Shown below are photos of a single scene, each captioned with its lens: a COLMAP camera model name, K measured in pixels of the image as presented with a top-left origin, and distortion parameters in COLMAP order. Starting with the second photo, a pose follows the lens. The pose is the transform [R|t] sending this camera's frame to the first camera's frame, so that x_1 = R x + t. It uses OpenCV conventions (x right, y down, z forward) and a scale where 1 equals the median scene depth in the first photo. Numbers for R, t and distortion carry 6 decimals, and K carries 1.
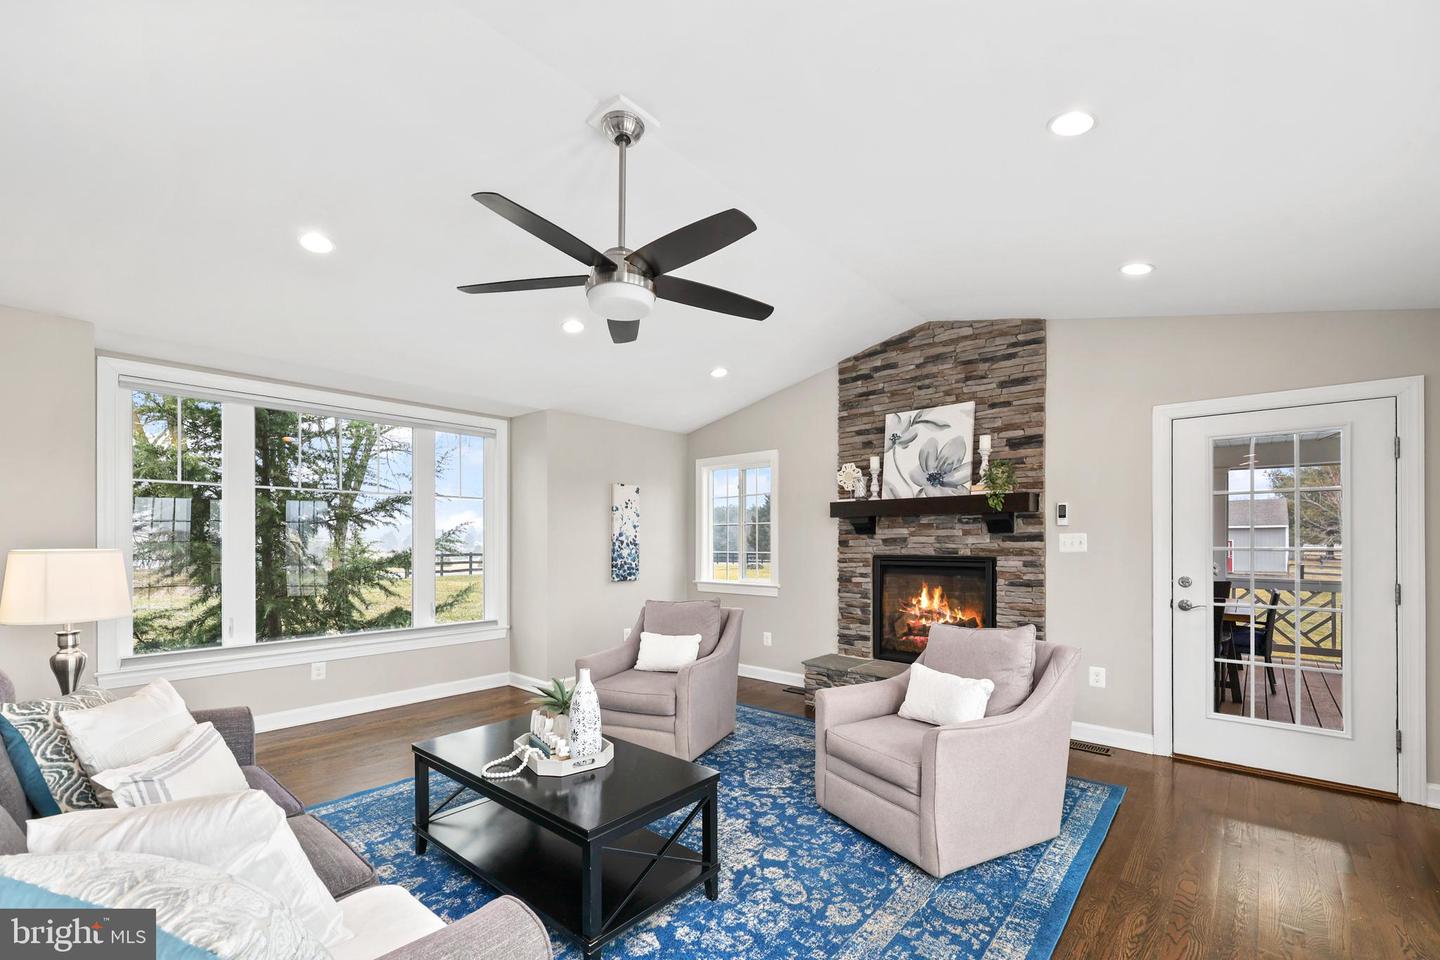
lens RADIAL K [[607.2, 0, 720.2], [0, 607.2, 538.8], [0, 0, 1]] dist [0.000308, 0.000013]
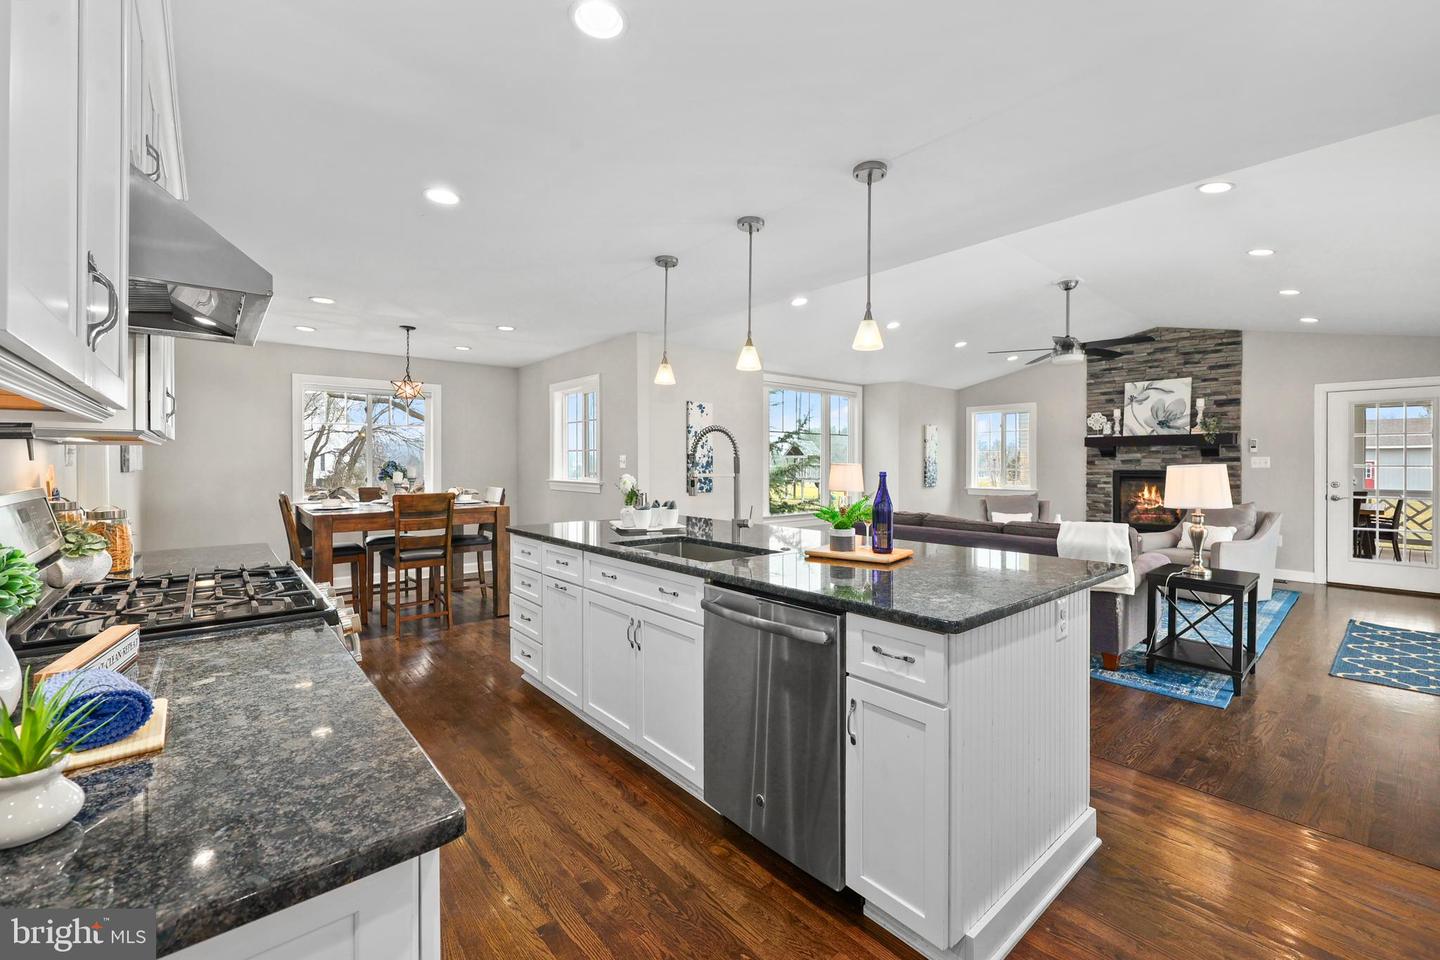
lens RADIAL K [[596.3, 0, 724.0], [0, 596.3, 462.0], [0, 0, 1]] dist [-0.000274, 0.000053]
pose [[0.991130, 0.000744, -0.132895, -0.604426], [-0.000133, 0.999989, 0.004601, -0.001929], [0.132897, -0.004543, 0.991119, -0.753196]]
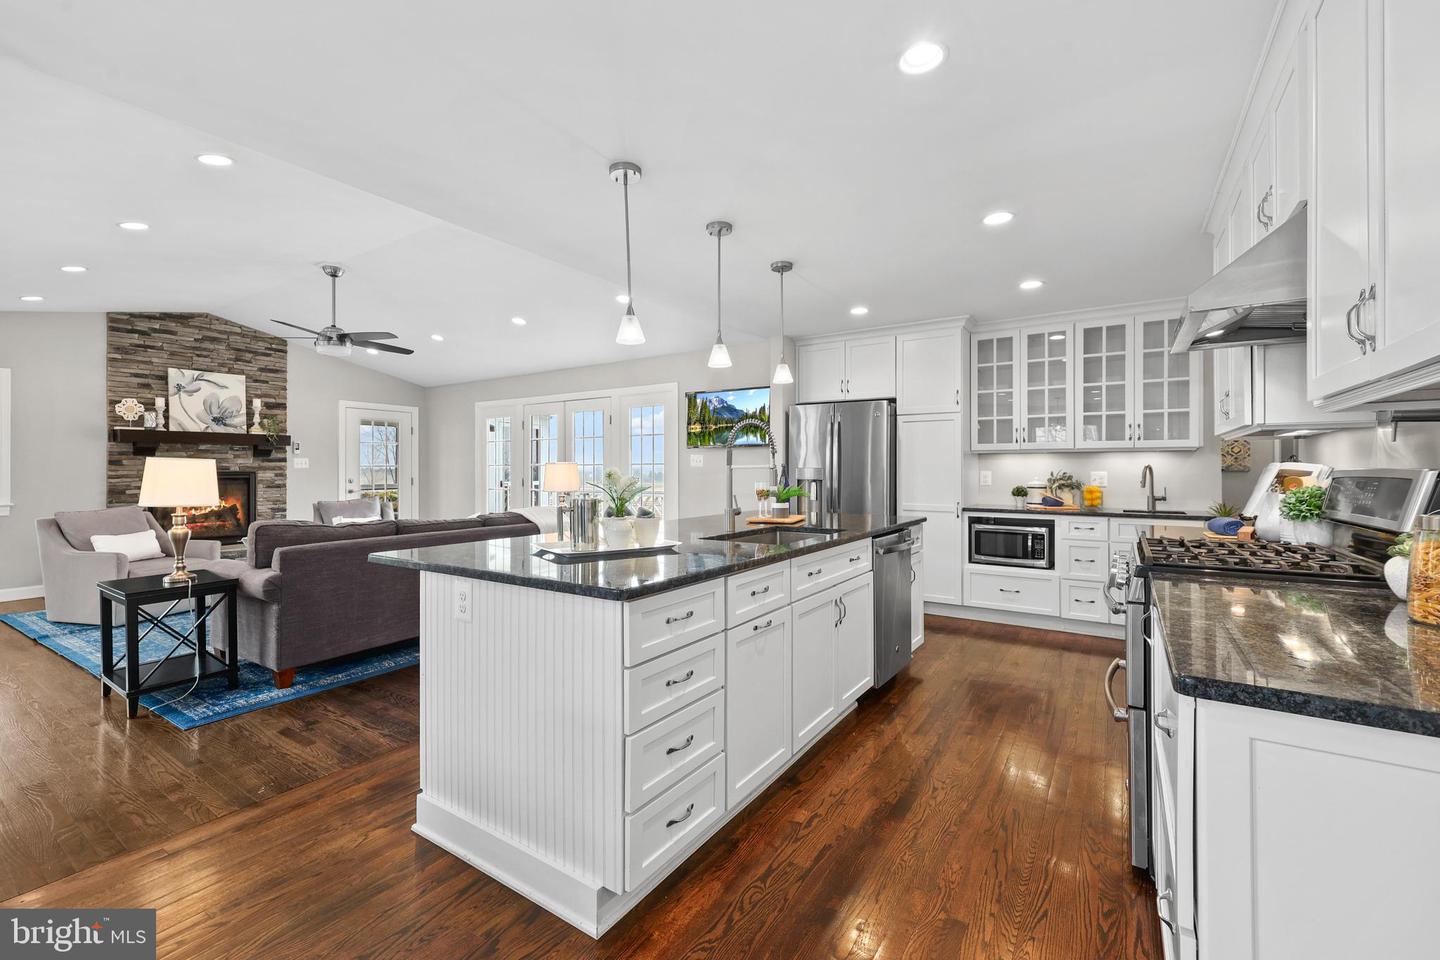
lens RADIAL K [[614.6, 0, 716.9], [0, 614.6, 466.7], [0, 0, 1]] dist [0.002853, 0.000499]
pose [[-0.136734, 0.003684, 0.990601, -1.322671], [-0.003266, 0.999986, -0.004170, 0.018768], [-0.990602, -0.003805, -0.136720, -0.025496]]
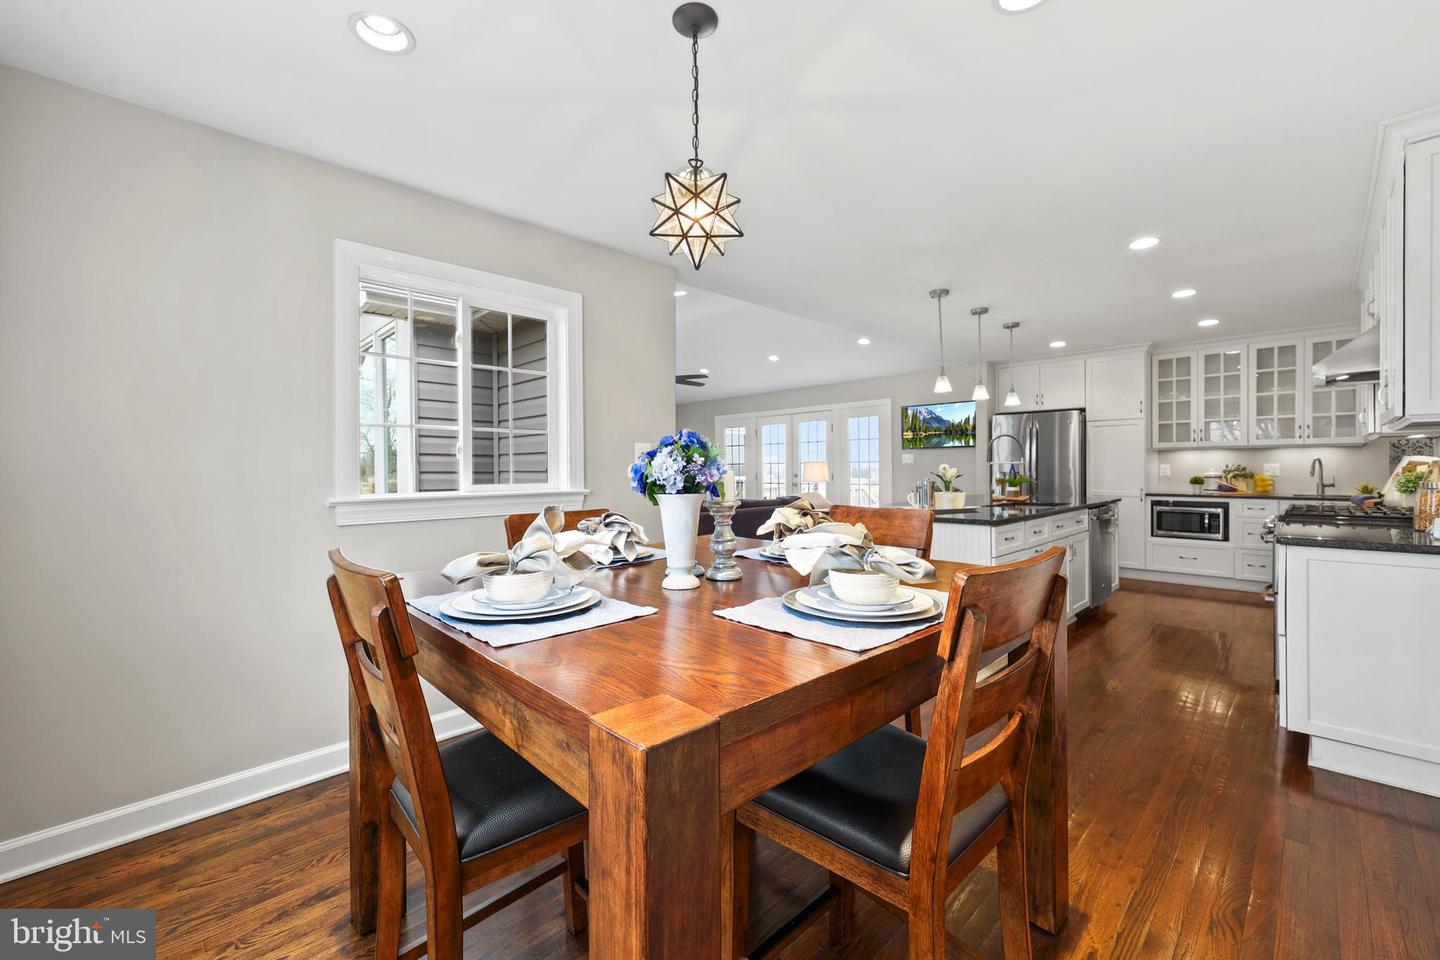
lens RADIAL K [[586.1, 0, 716.3], [0, 586.1, 474.1], [0, 0, 1]] dist [-0.001538, -0.000338]
pose [[0.083291, -0.013285, 0.996437, -1.692833], [0.006858, 0.999895, 0.012758, 0.018548], [-0.996502, 0.005771, 0.083374, 0.243809]]
